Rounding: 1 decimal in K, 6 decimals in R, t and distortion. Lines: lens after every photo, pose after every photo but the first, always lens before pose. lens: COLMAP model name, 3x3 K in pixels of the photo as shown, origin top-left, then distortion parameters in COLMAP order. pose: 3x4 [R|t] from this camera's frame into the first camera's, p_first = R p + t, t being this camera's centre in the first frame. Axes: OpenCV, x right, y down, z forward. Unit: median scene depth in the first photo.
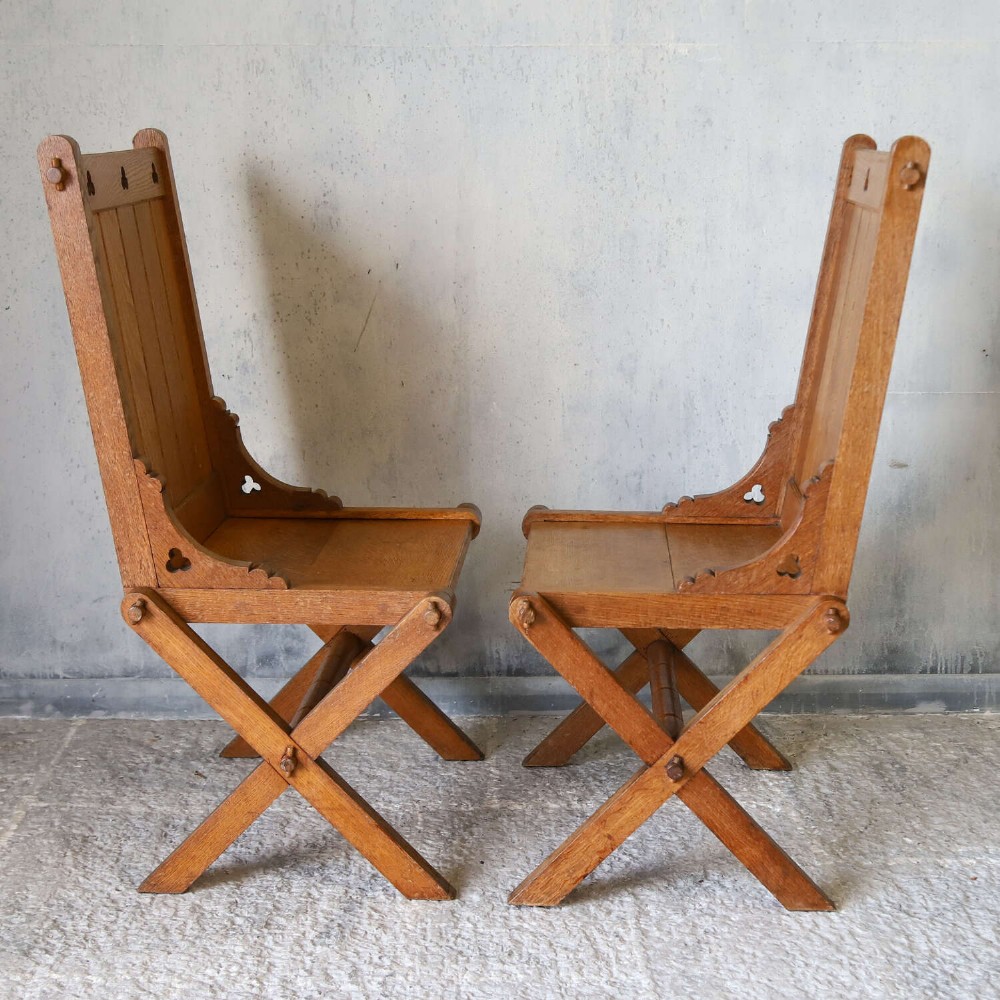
lens RADIAL K [[1884.2, 0, 493.1], [0, 1884.2, 541.2], [0, 0, 1]] dist [0.016471, 0.000000]
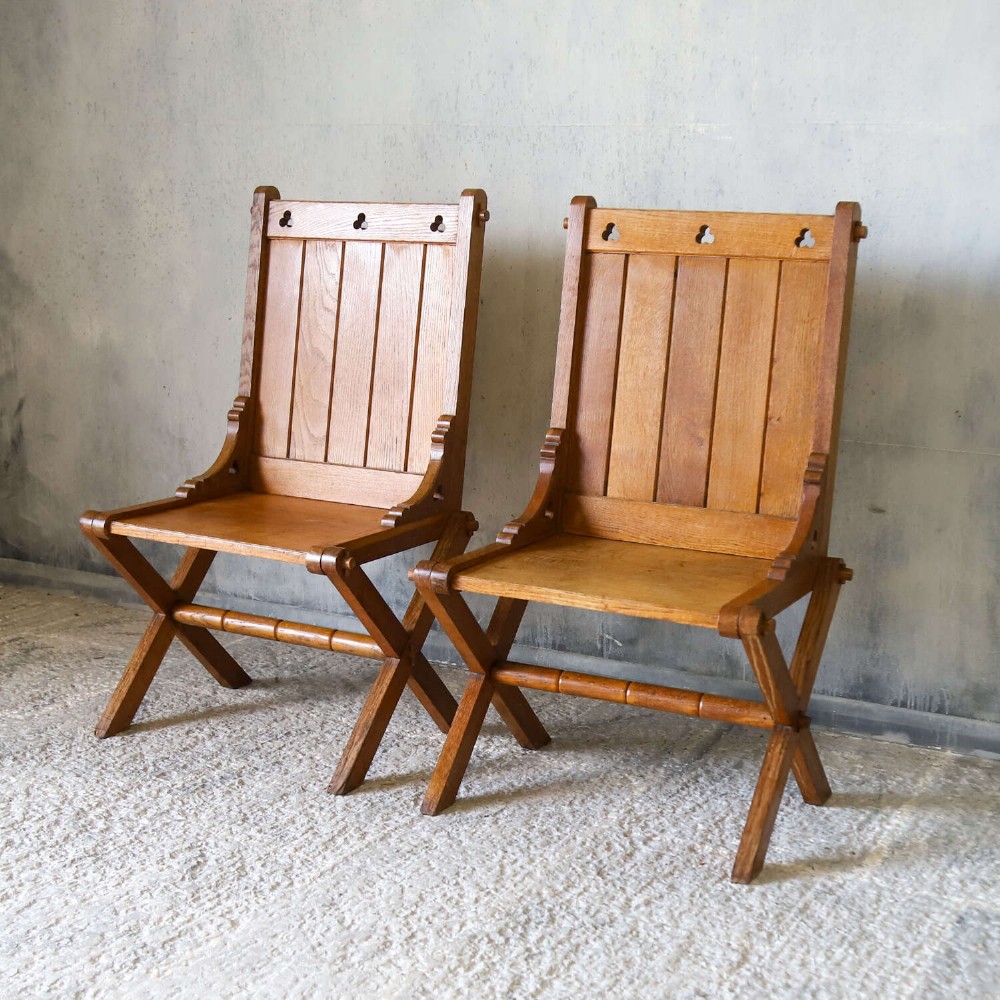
lens RADIAL K [[1632.4, 0, 497.7], [0, 1632.4, 562.3], [0, 0, 1]] dist [-0.028146, 0.000000]
pose [[0.871894, 0.127903, -0.472696, 0.495219], [-0.131261, 0.991006, 0.026037, -0.006446], [0.471774, 0.039345, 0.880841, 0.069645]]
